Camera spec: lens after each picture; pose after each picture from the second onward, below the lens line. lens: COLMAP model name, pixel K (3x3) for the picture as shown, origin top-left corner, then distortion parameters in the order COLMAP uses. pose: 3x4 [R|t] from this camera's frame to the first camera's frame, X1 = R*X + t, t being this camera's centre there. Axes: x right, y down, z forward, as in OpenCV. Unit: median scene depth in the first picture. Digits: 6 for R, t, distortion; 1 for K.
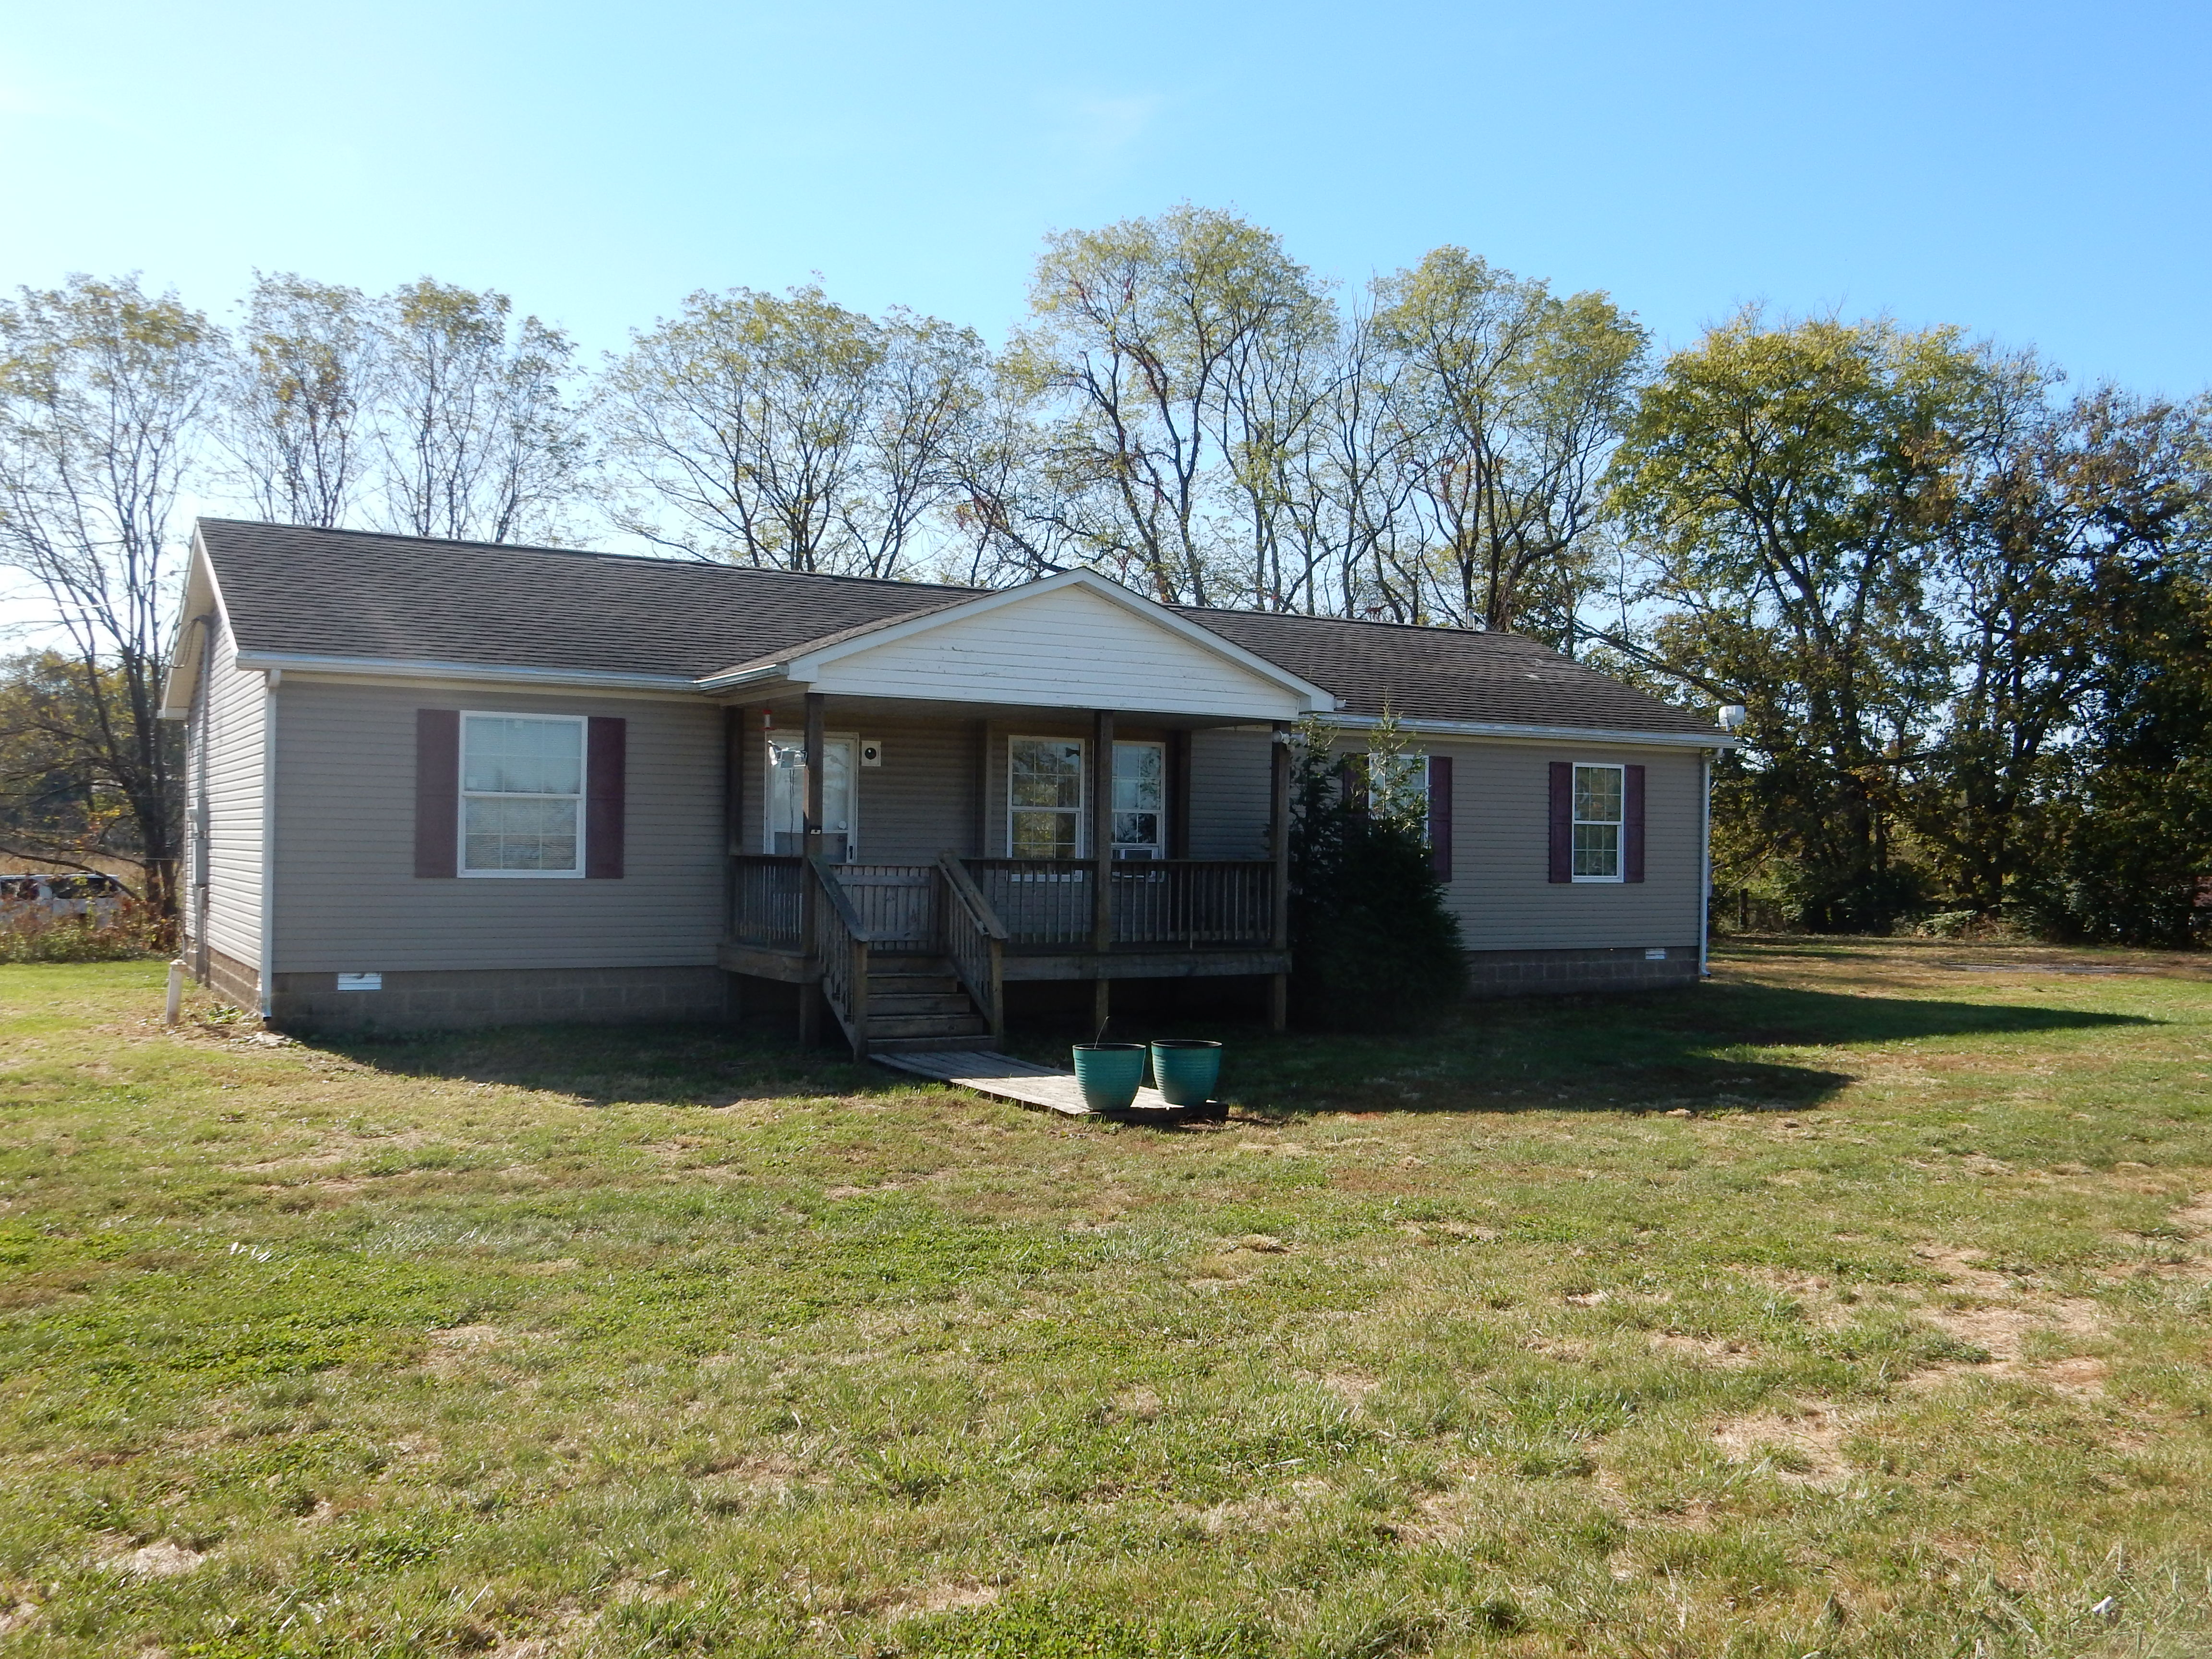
lens RADIAL K [[1932.8, 0, 1106.8], [0, 1932.8, 830.8], [0, 0, 1]] dist [-0.013068, 0.006345]
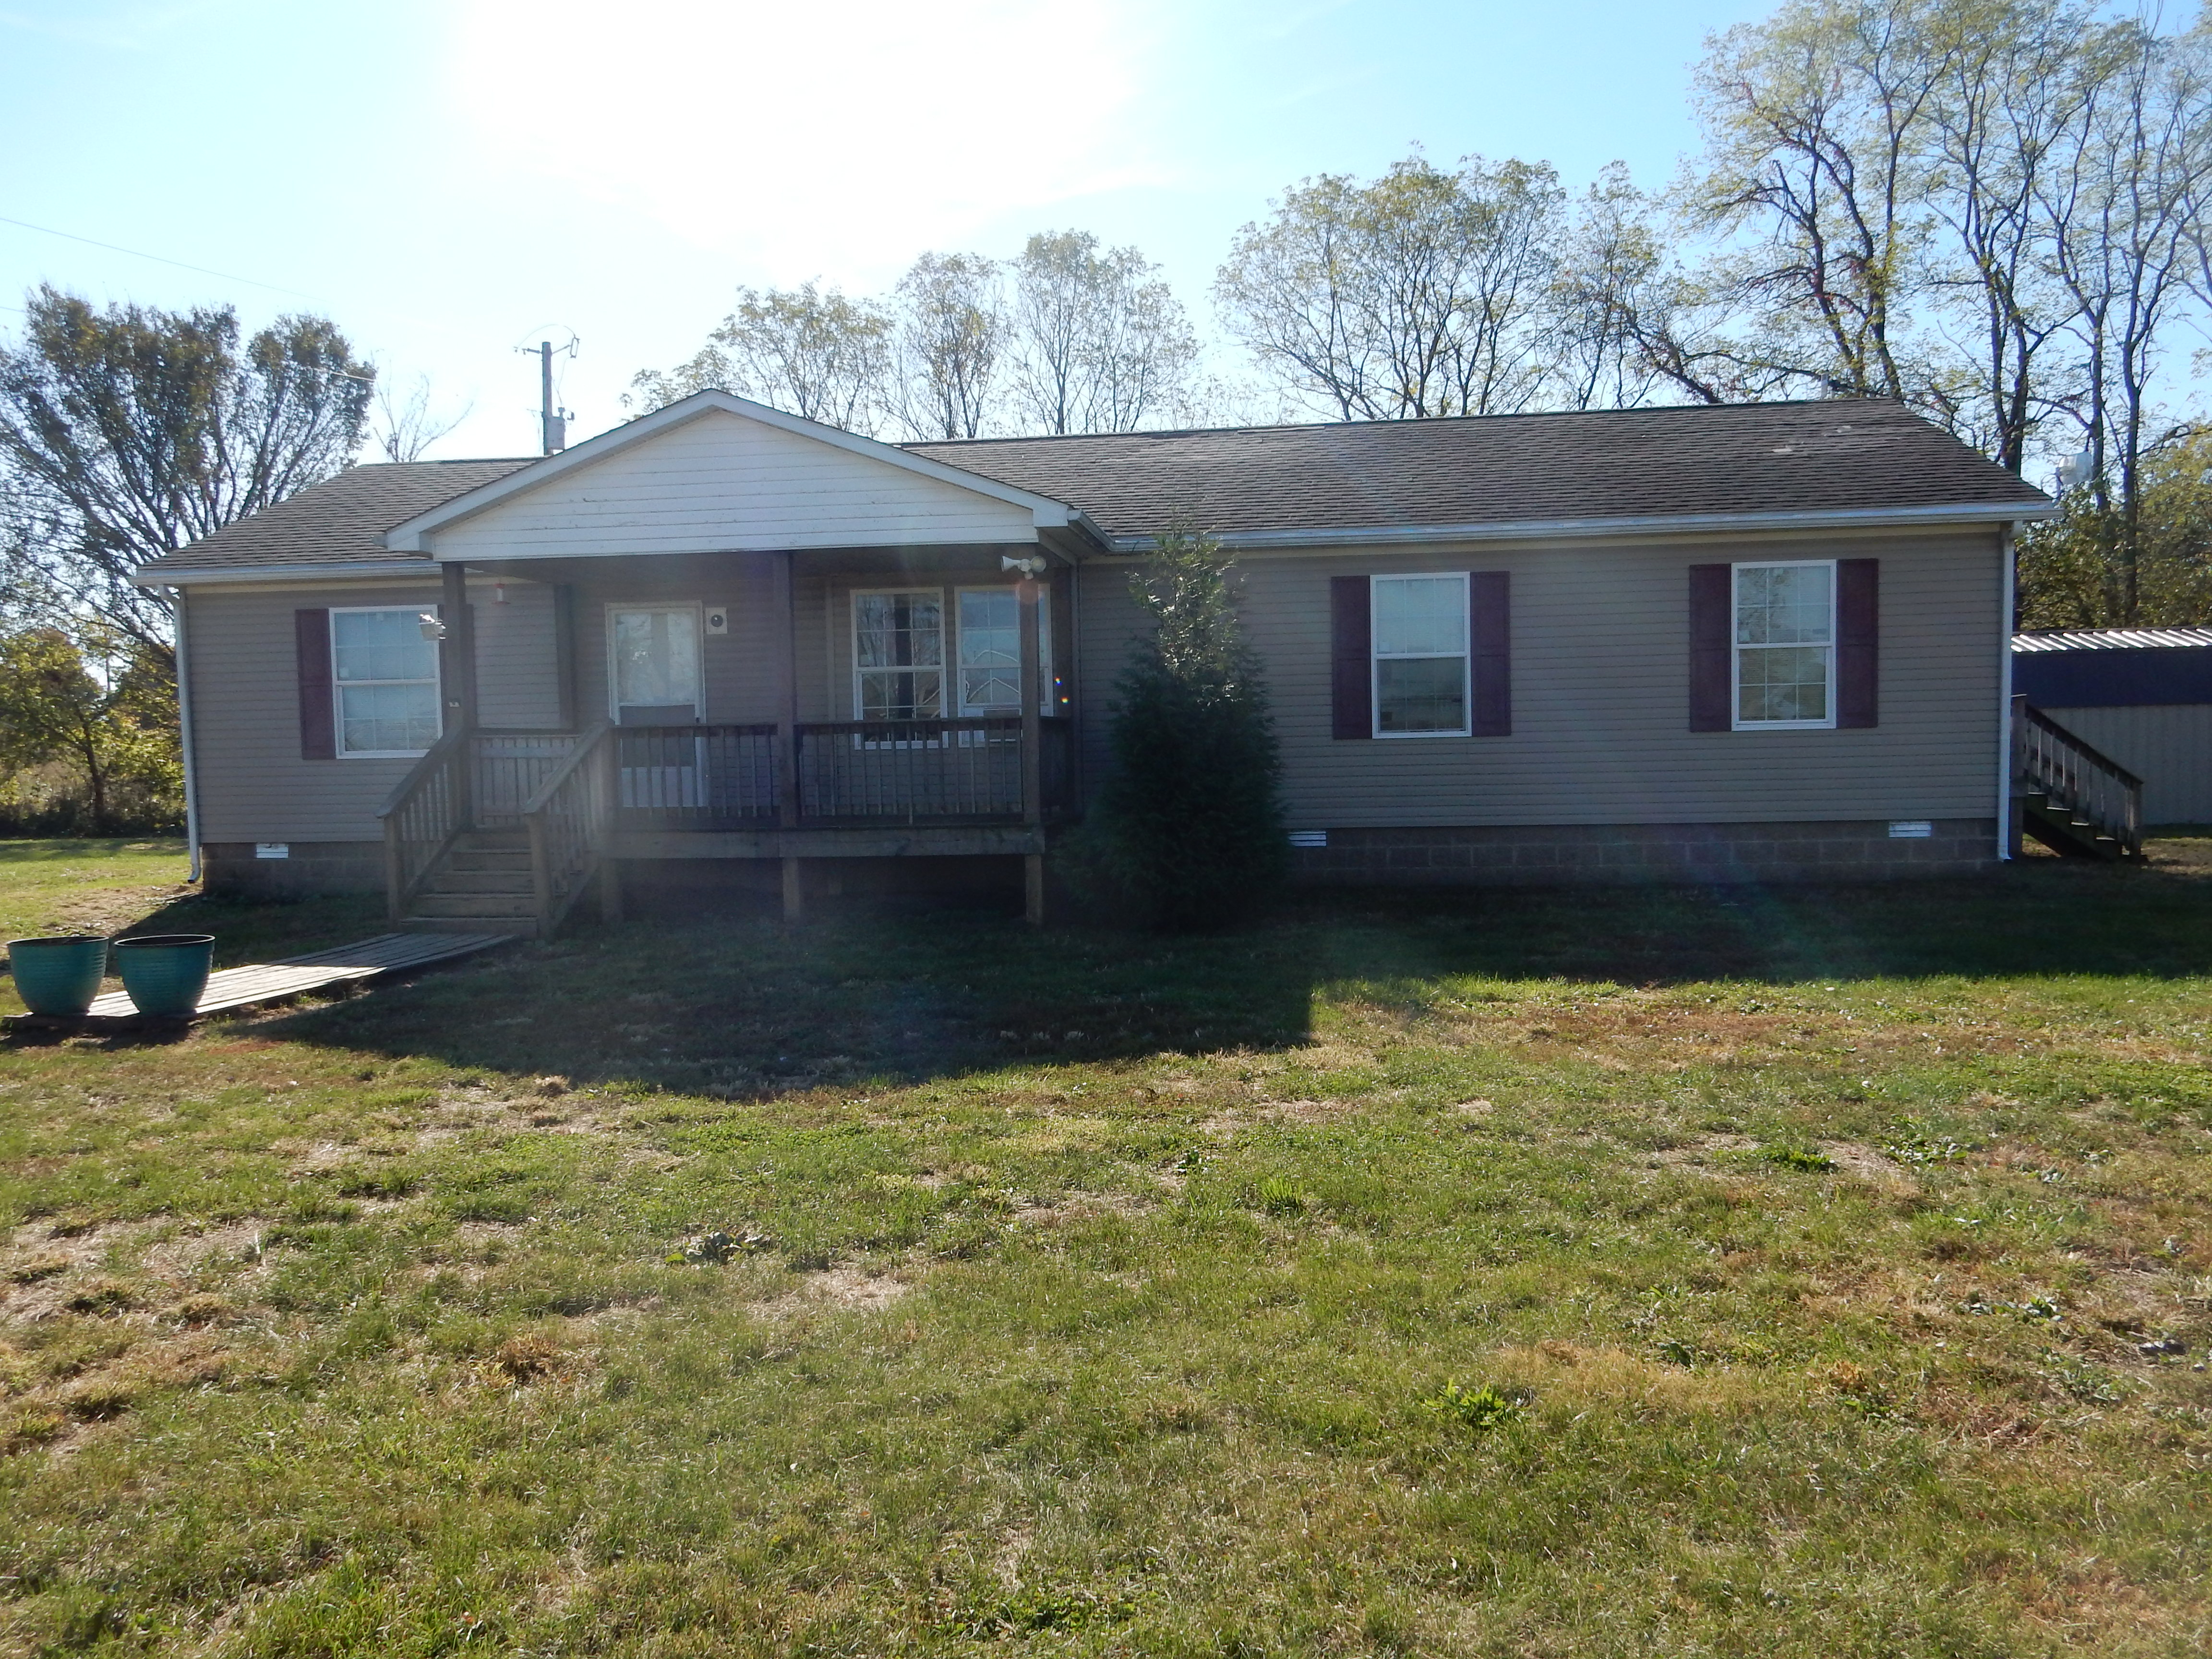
lens RADIAL K [[1631.0, 0, 1092.5], [0, 1631.0, 825.2], [0, 0, 1]] dist [-0.001224, 0.003162]
pose [[0.793010, 0.003867, -0.609197, 0.262619], [0.037935, 0.997726, 0.055714, 0.011880], [0.608027, -0.067291, 0.791060, 0.230664]]
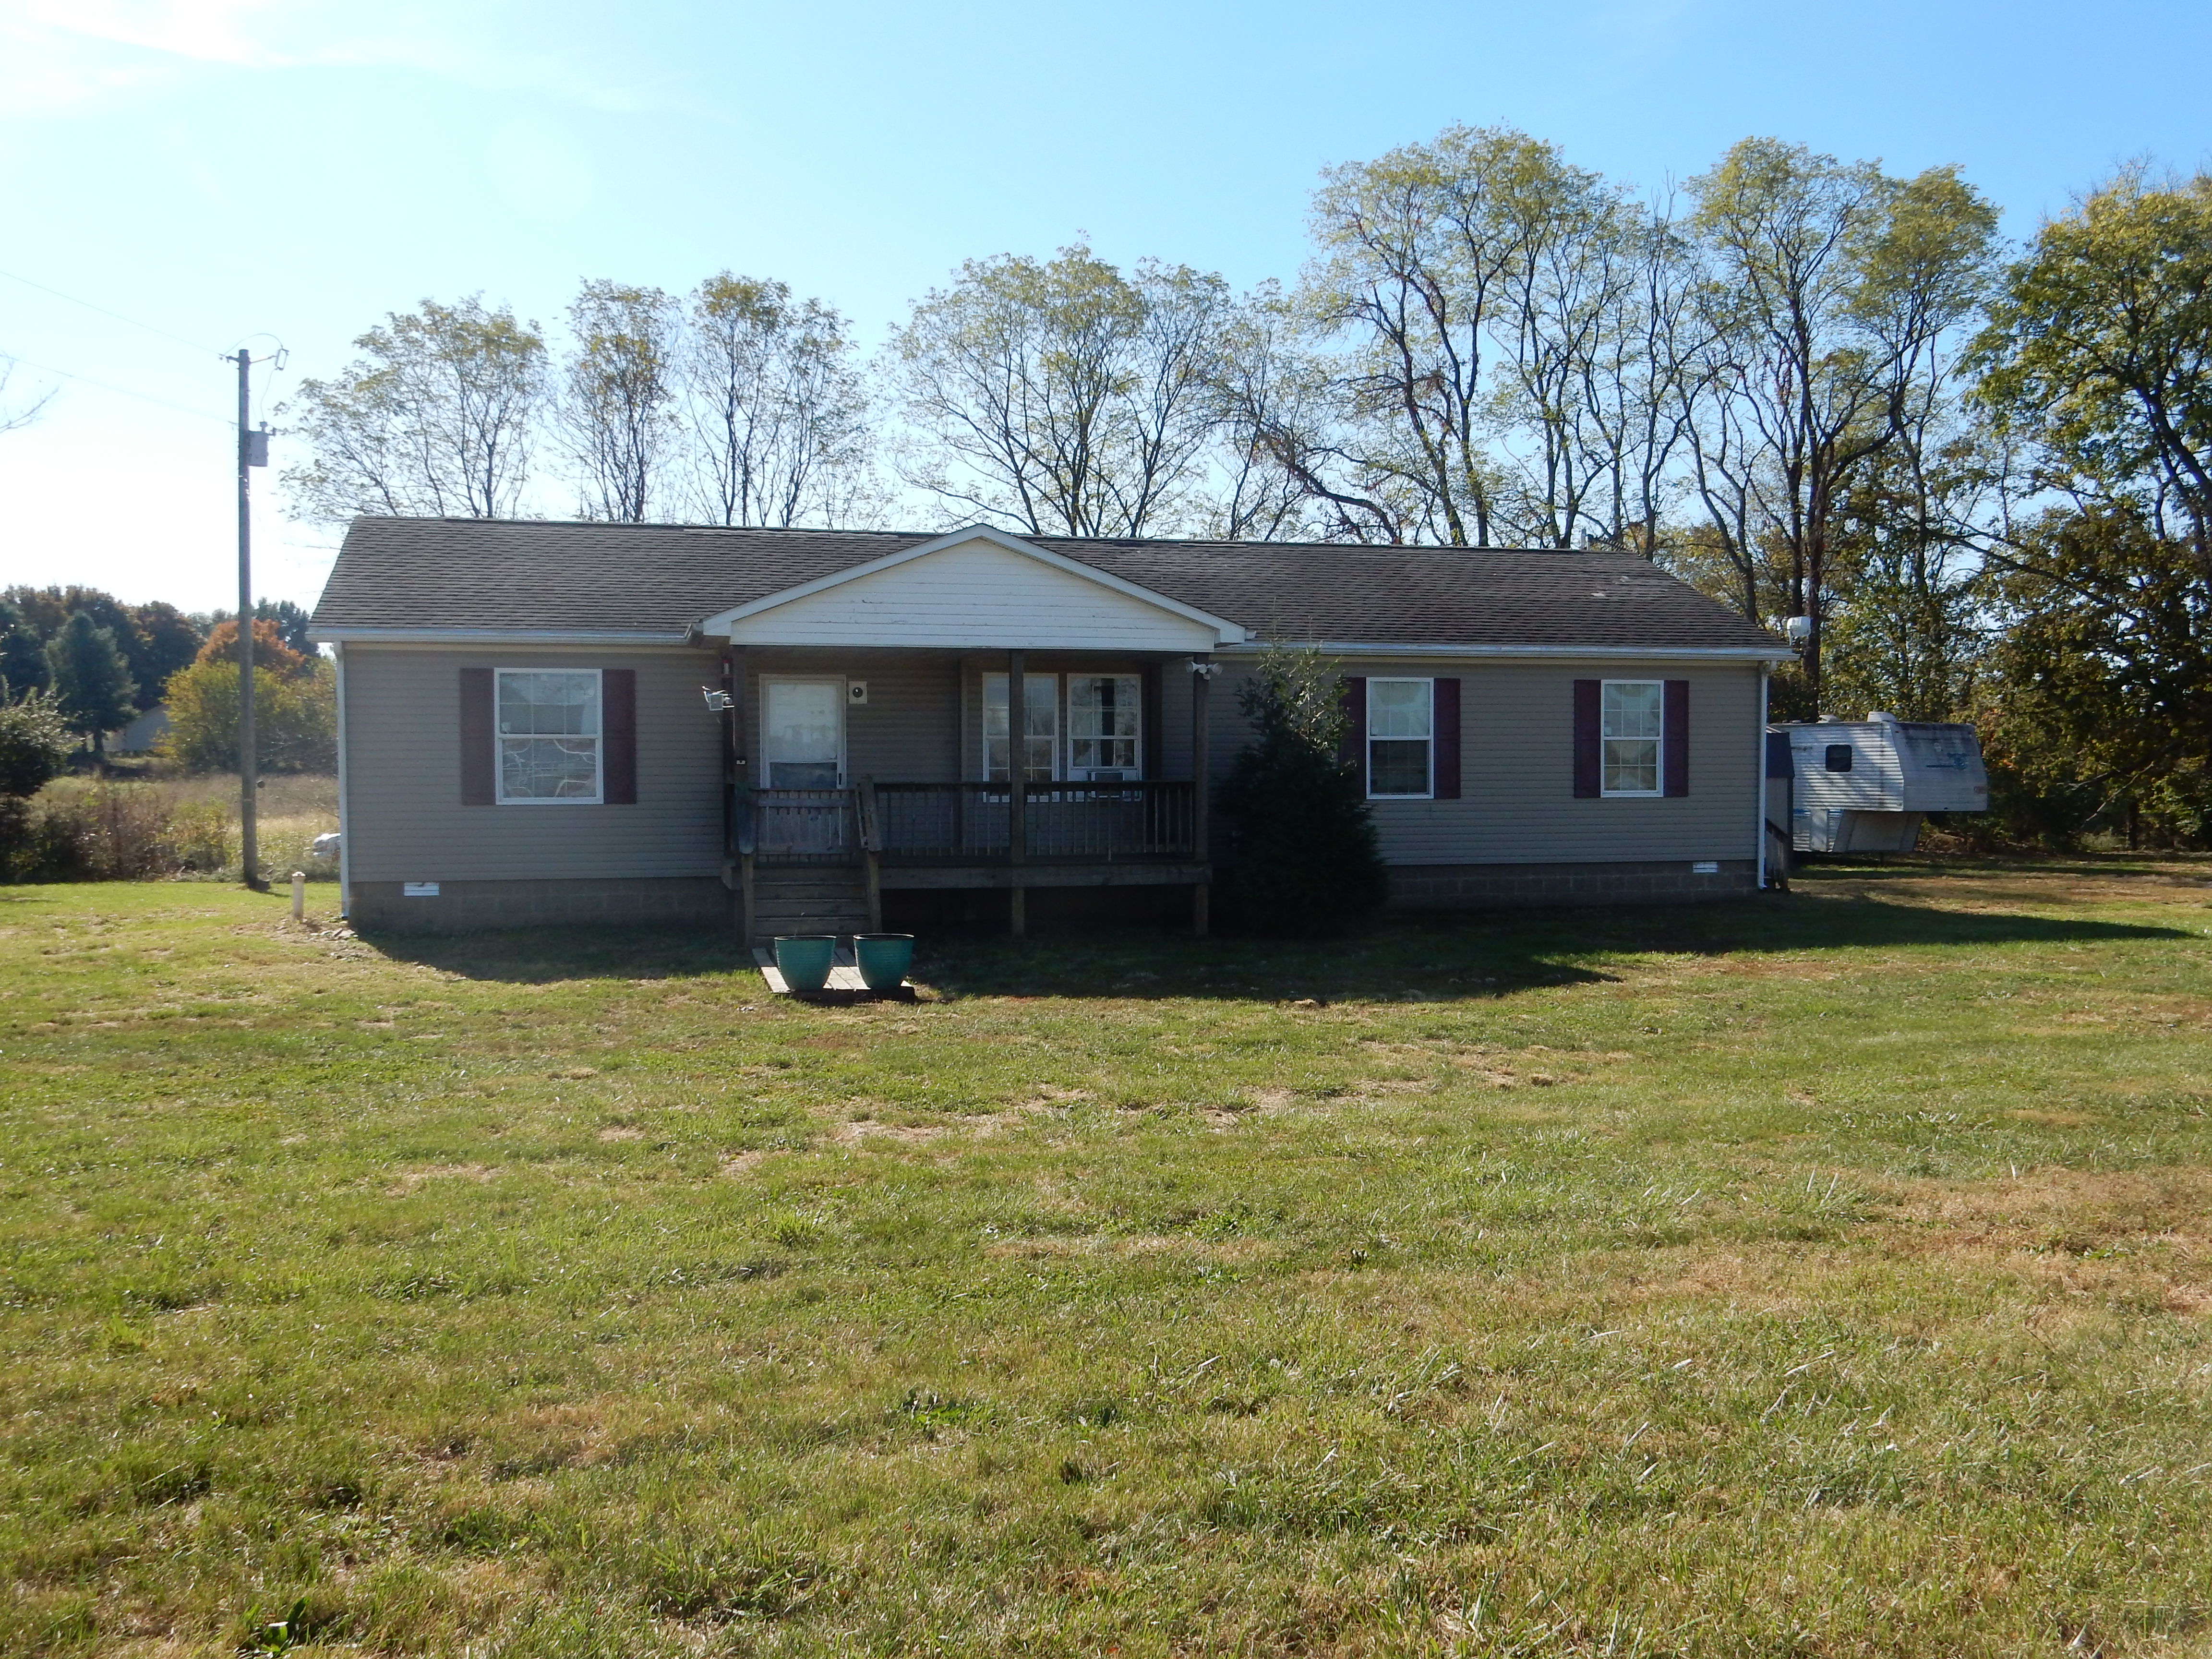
lens RADIAL K [[1932.8, 0, 1096.1], [0, 1932.8, 836.8], [0, 0, 1]] dist [-0.013068, 0.006345]
pose [[0.961228, -0.006811, -0.275671, 0.165052], [0.018375, 0.999055, 0.039388, 0.001516], [0.275142, -0.042926, 0.960445, -0.034033]]
